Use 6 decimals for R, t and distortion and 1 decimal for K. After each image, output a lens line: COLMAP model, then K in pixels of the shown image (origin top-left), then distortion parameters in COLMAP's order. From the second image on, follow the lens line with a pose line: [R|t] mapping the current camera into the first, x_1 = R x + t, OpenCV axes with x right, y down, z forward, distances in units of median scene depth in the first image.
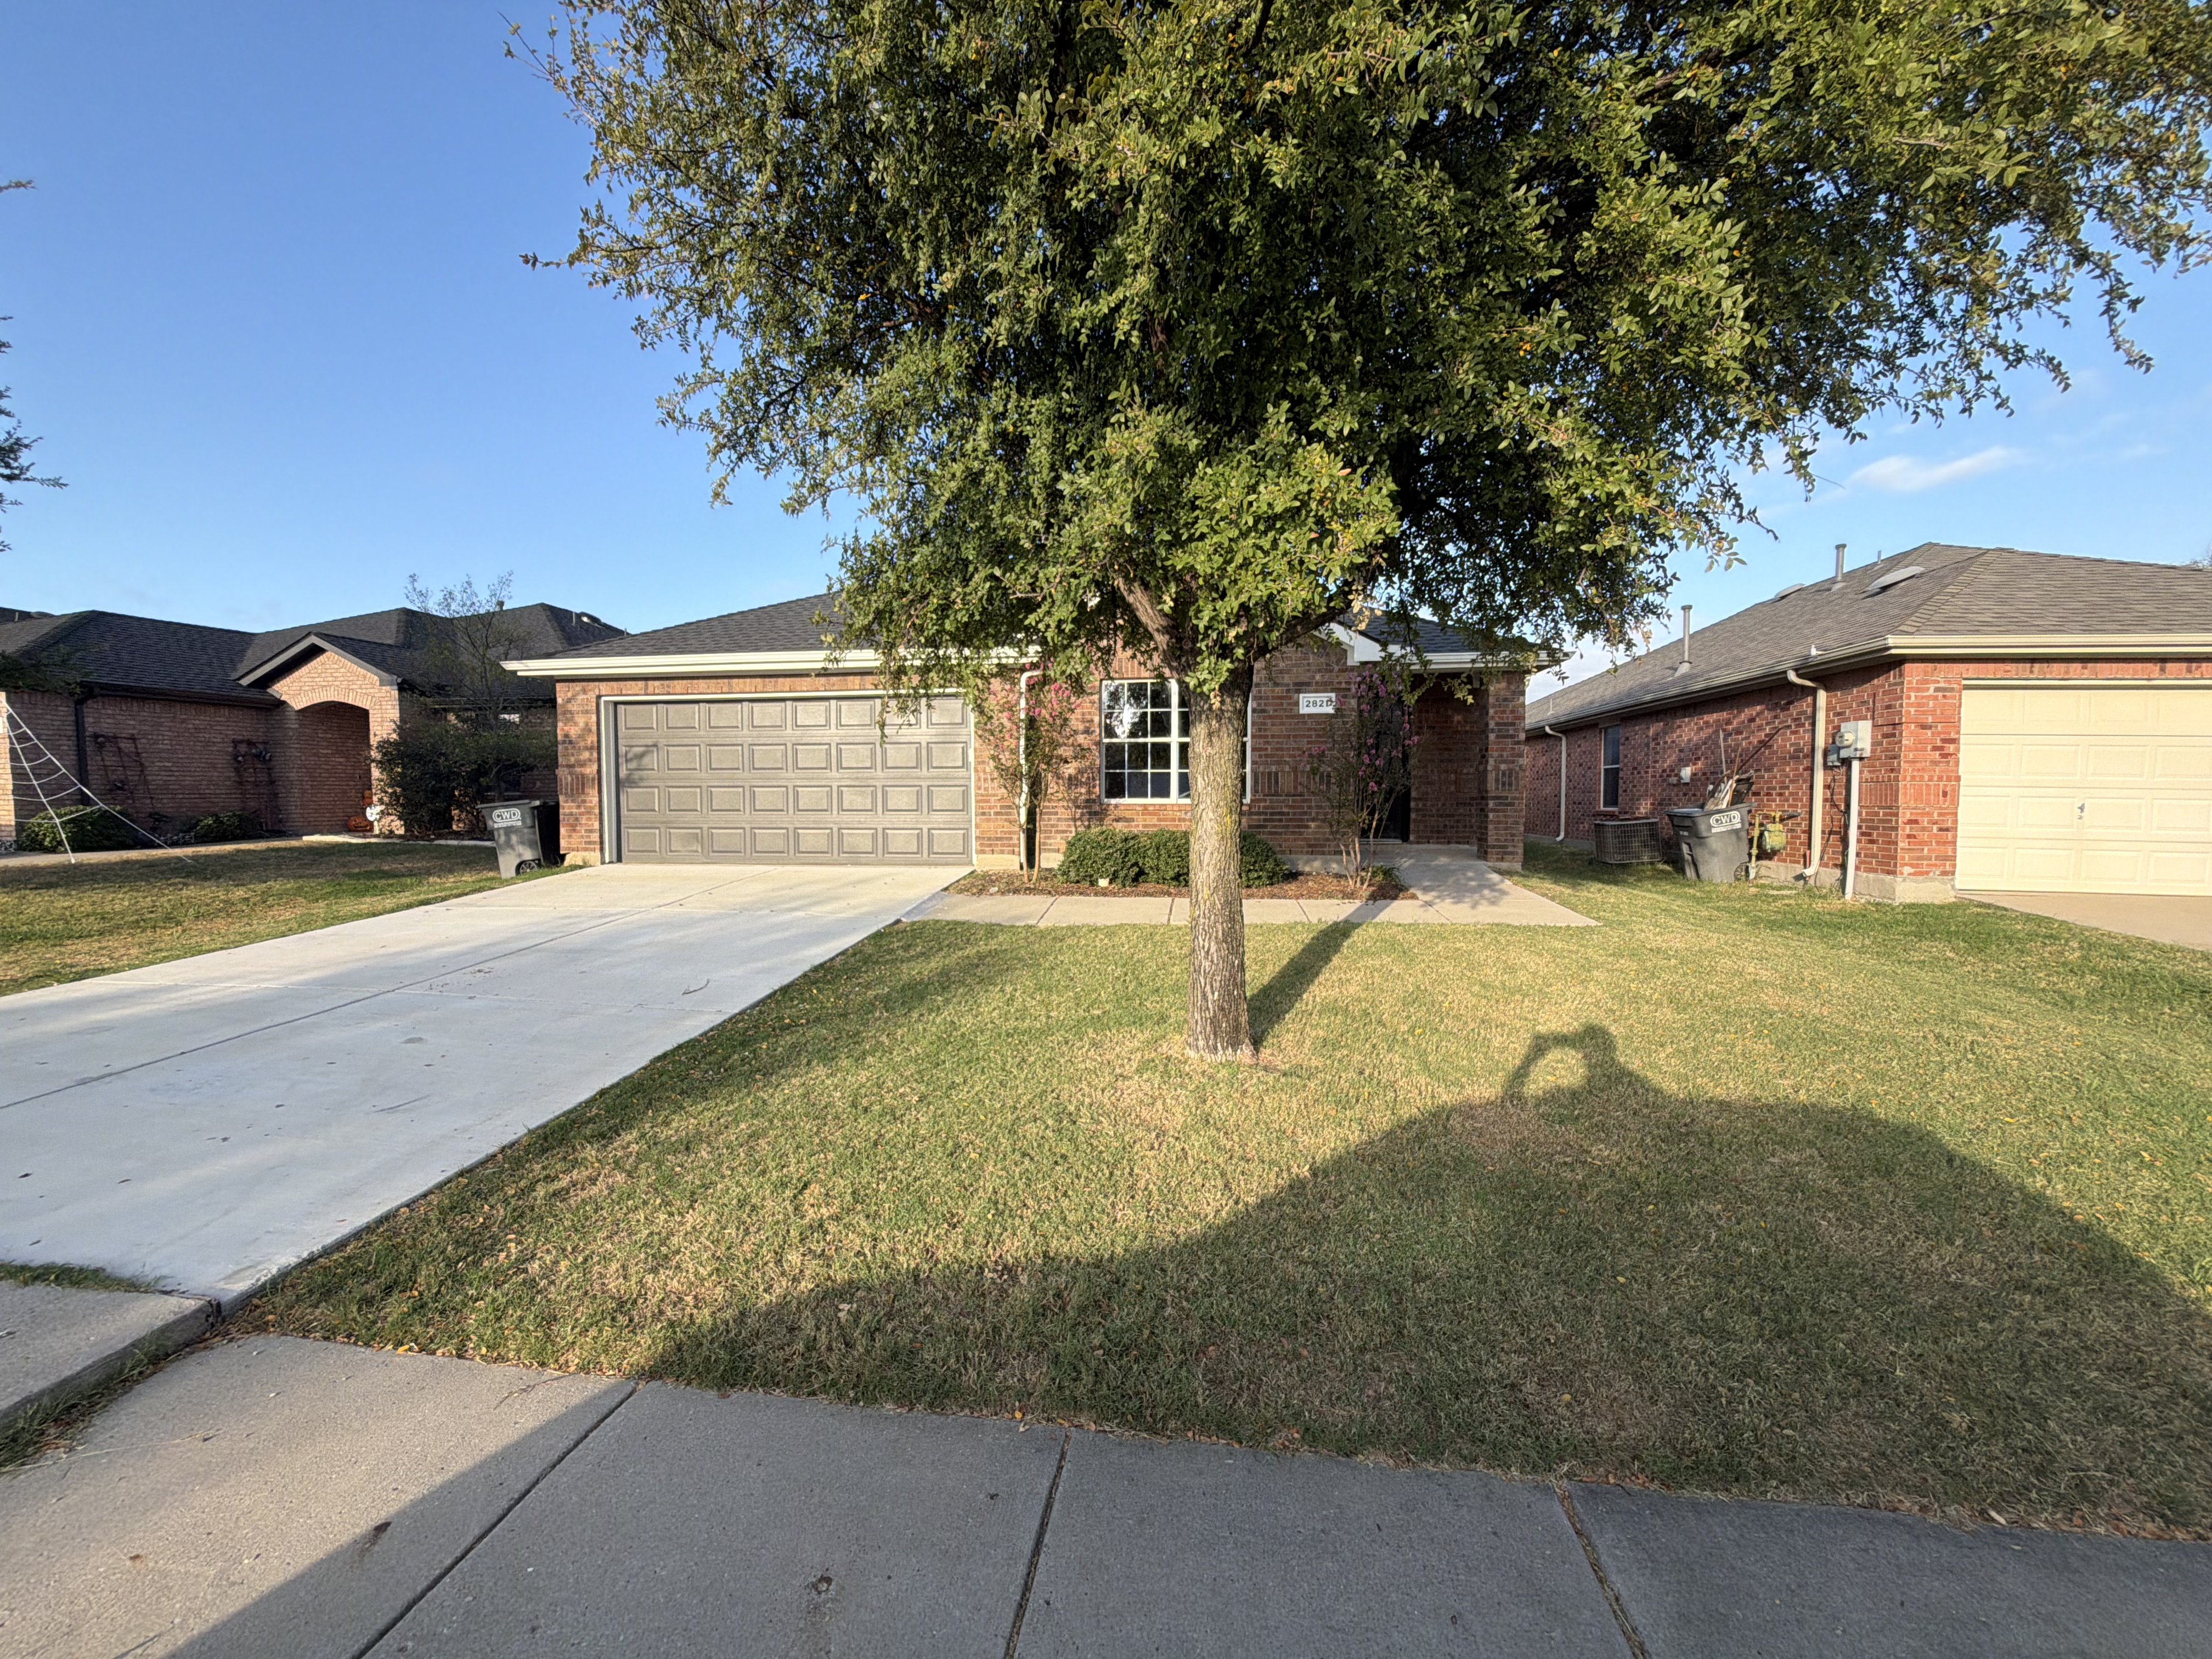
lens RADIAL K [[882.6, 0, 1106.4], [0, 882.6, 830.4], [0, 0, 1]] dist [-0.000448, 0.000400]
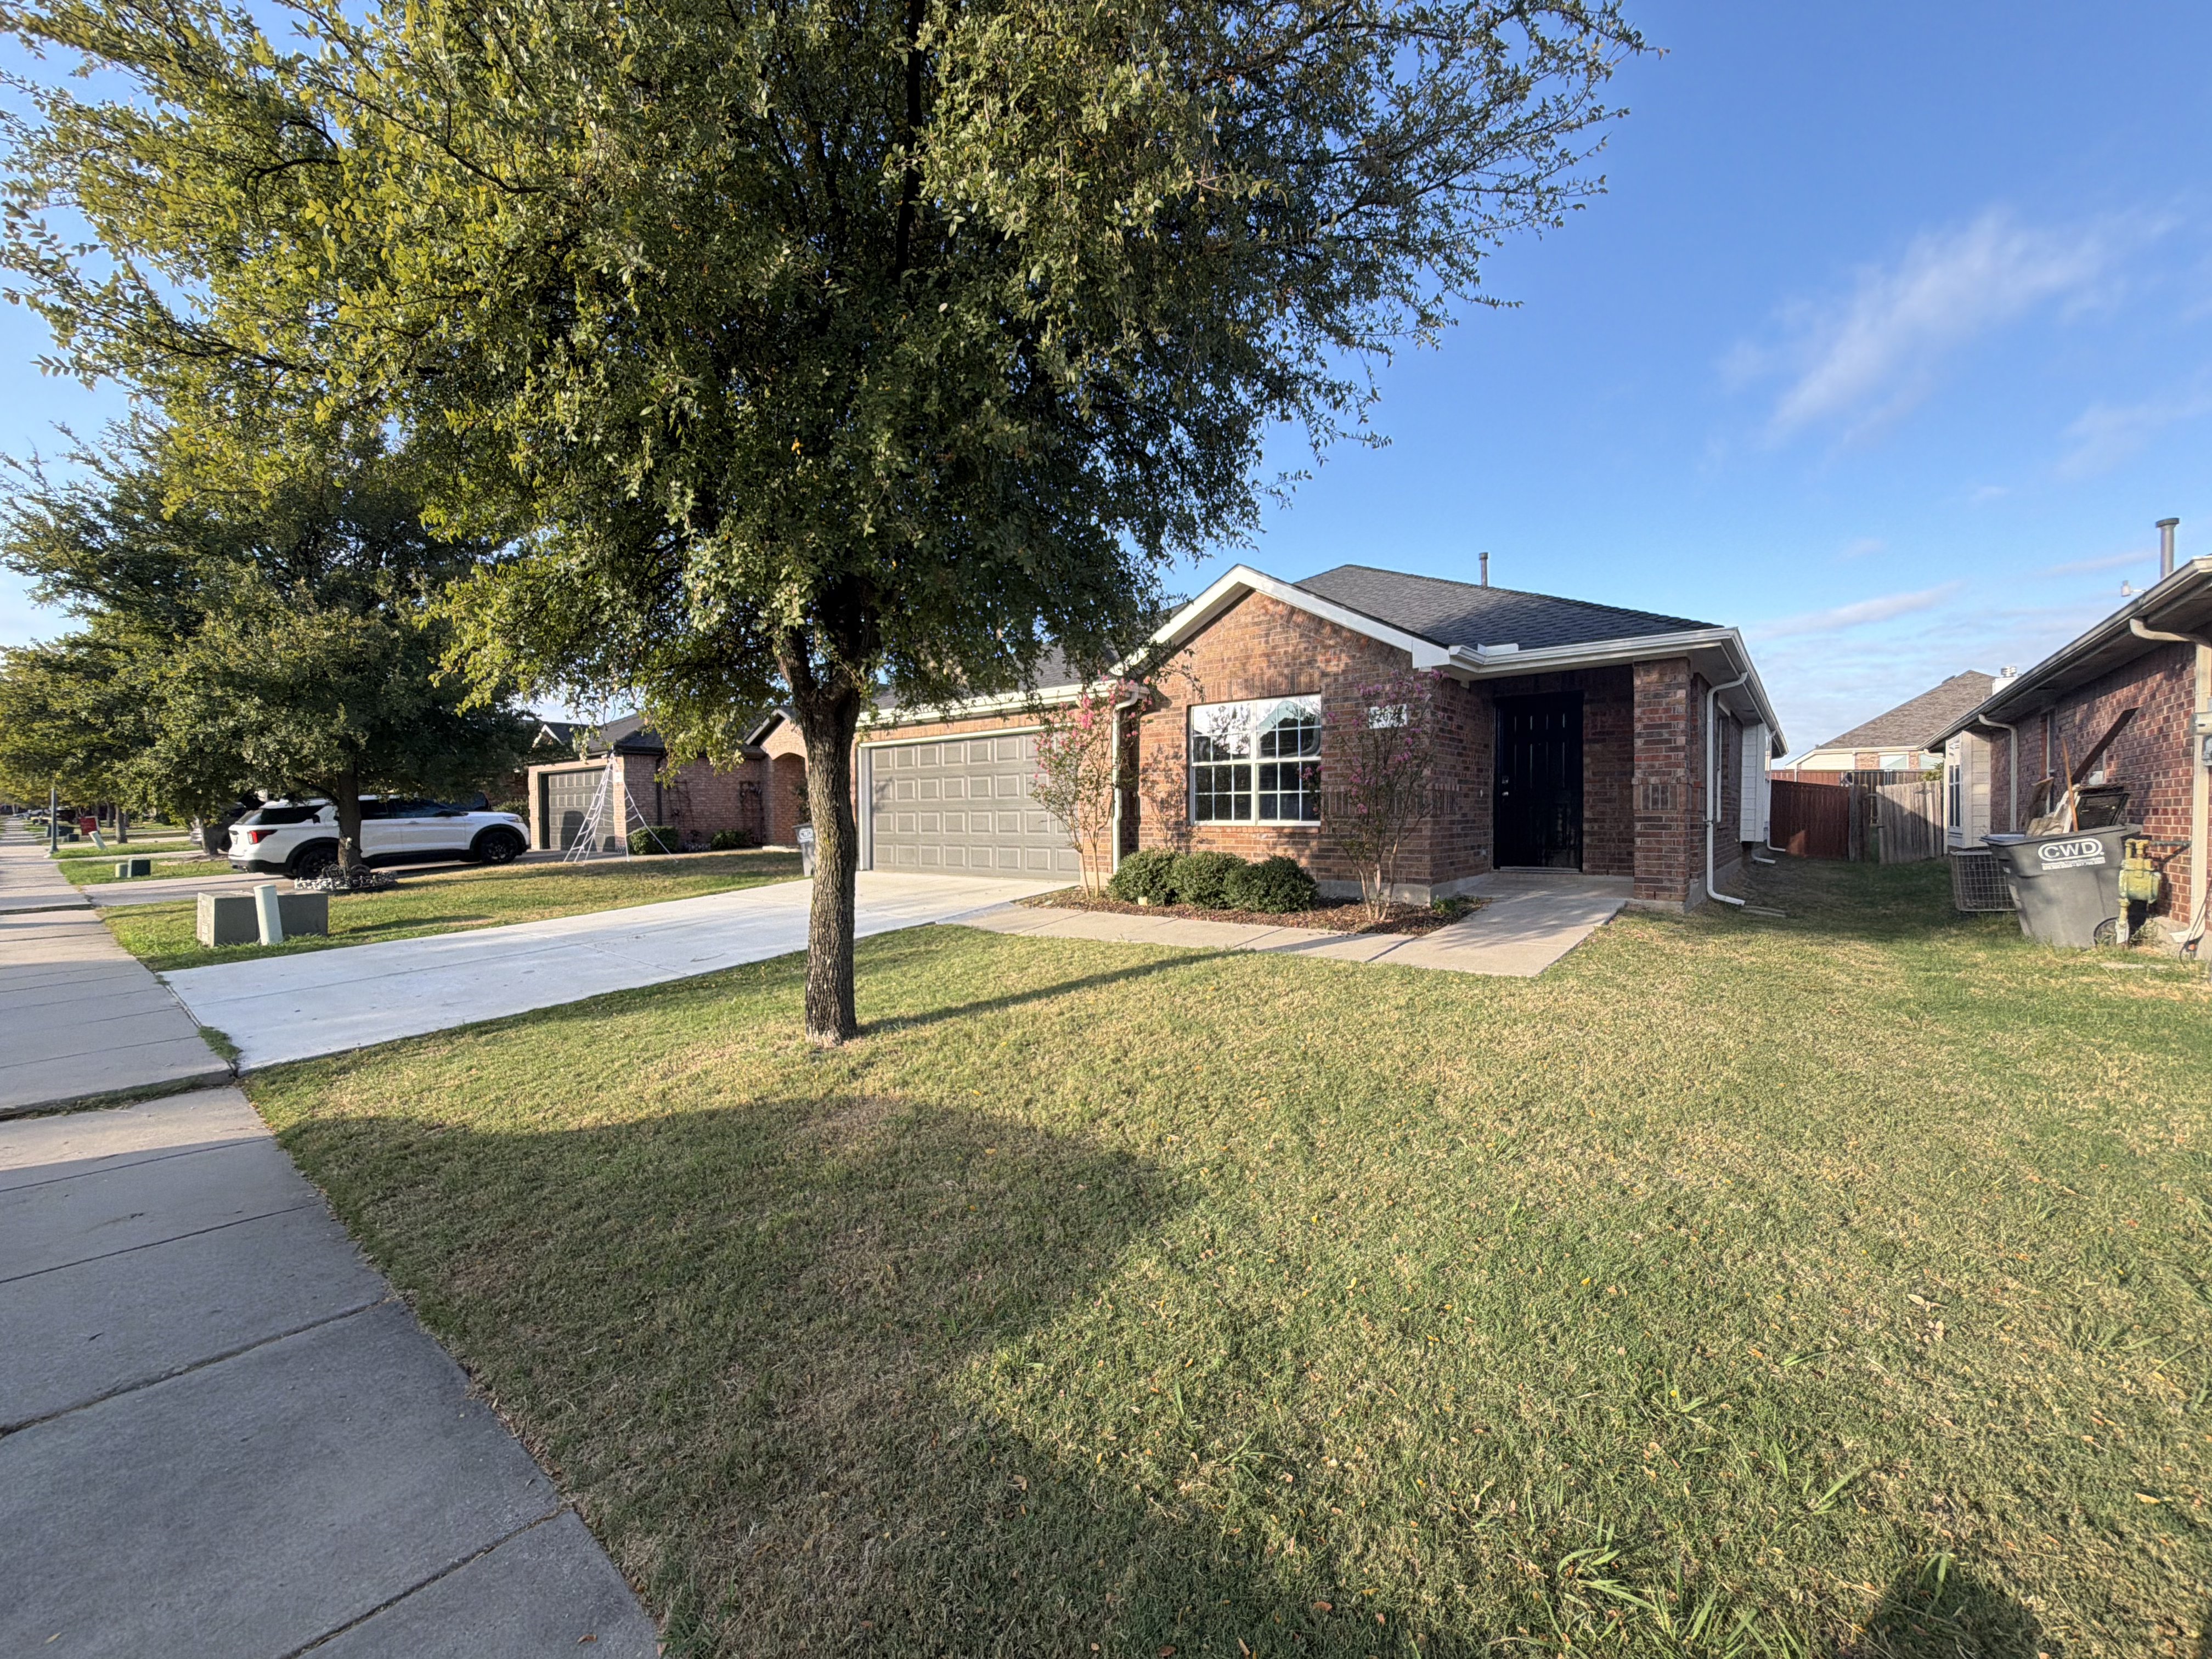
lens RADIAL K [[884.0, 0, 1106.0], [0, 884.0, 829.5], [0, 0, 1]] dist [-0.000049, 0.000076]
pose [[0.856698, 0.003342, -0.515807, 0.698705], [-0.014913, 0.999721, -0.018292, -0.008680], [0.515603, 0.023363, 0.856509, 0.102607]]
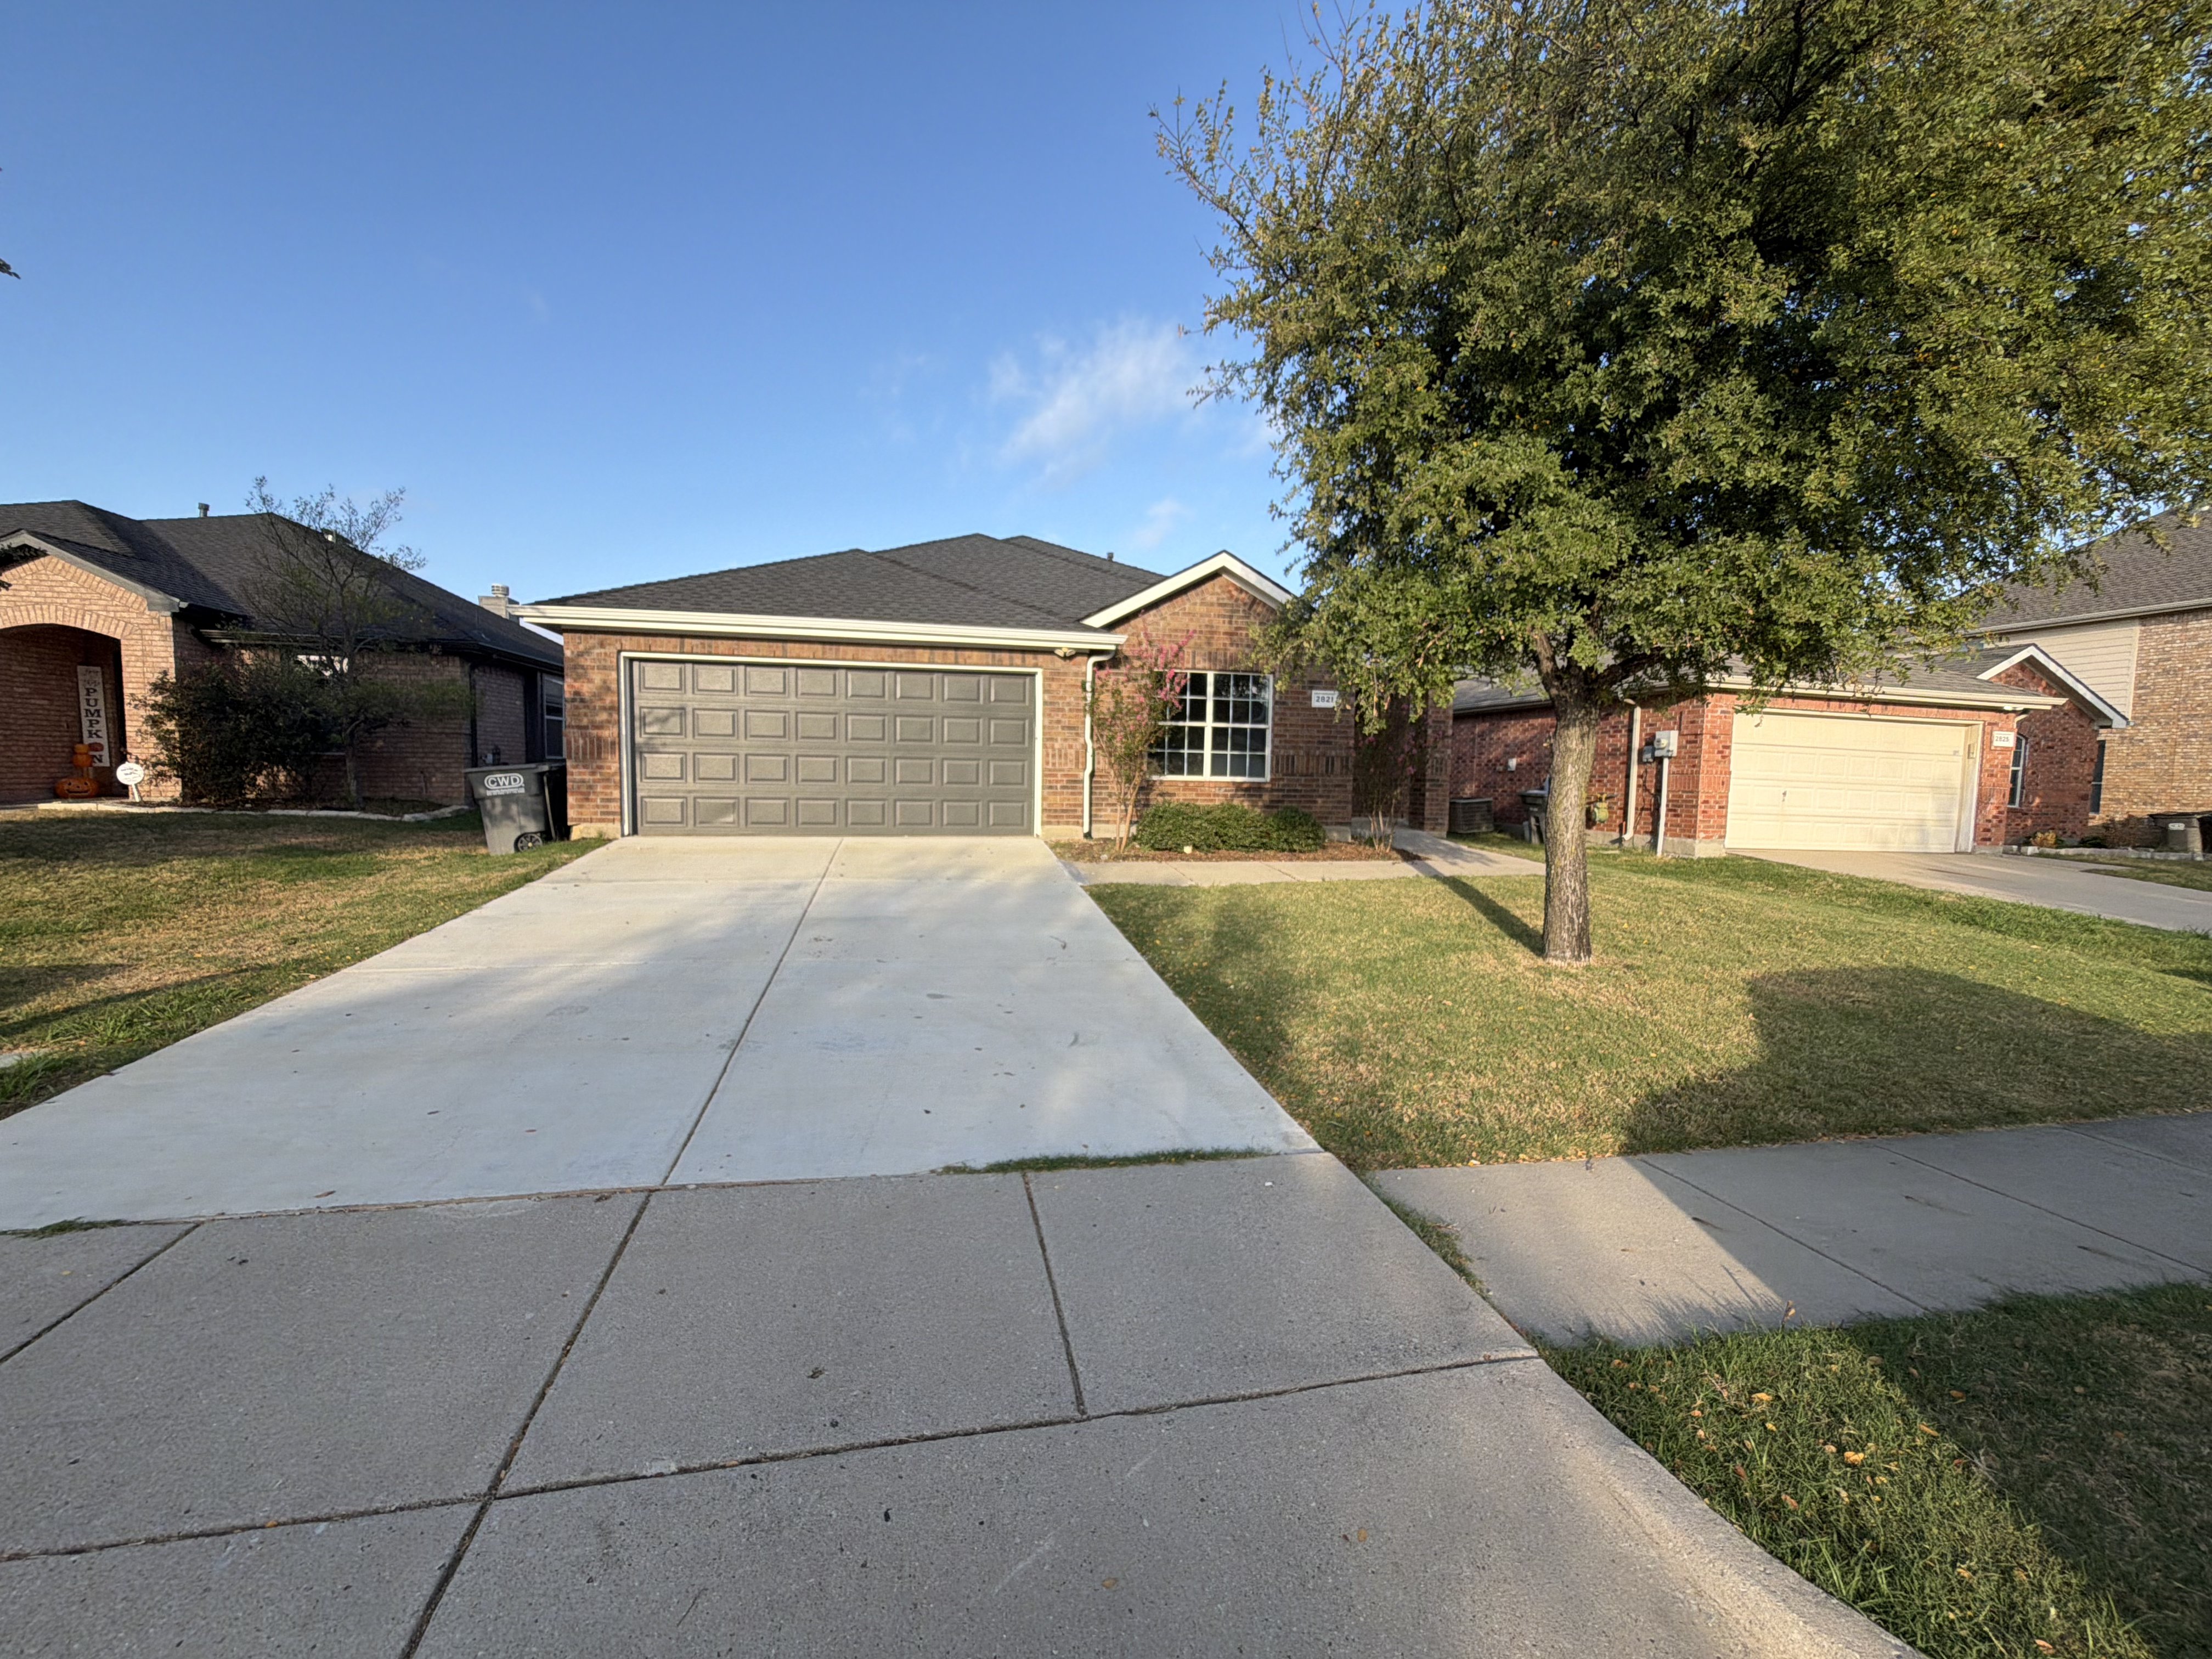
lens RADIAL K [[884.0, 0, 1106.0], [0, 884.0, 829.5], [0, 0, 1]] dist [-0.000049, 0.000076]
pose [[0.939355, -0.002533, 0.342936, -0.685903], [-0.006676, 0.999648, 0.025670, 0.006437], [-0.342880, -0.026402, 0.939008, -0.045053]]
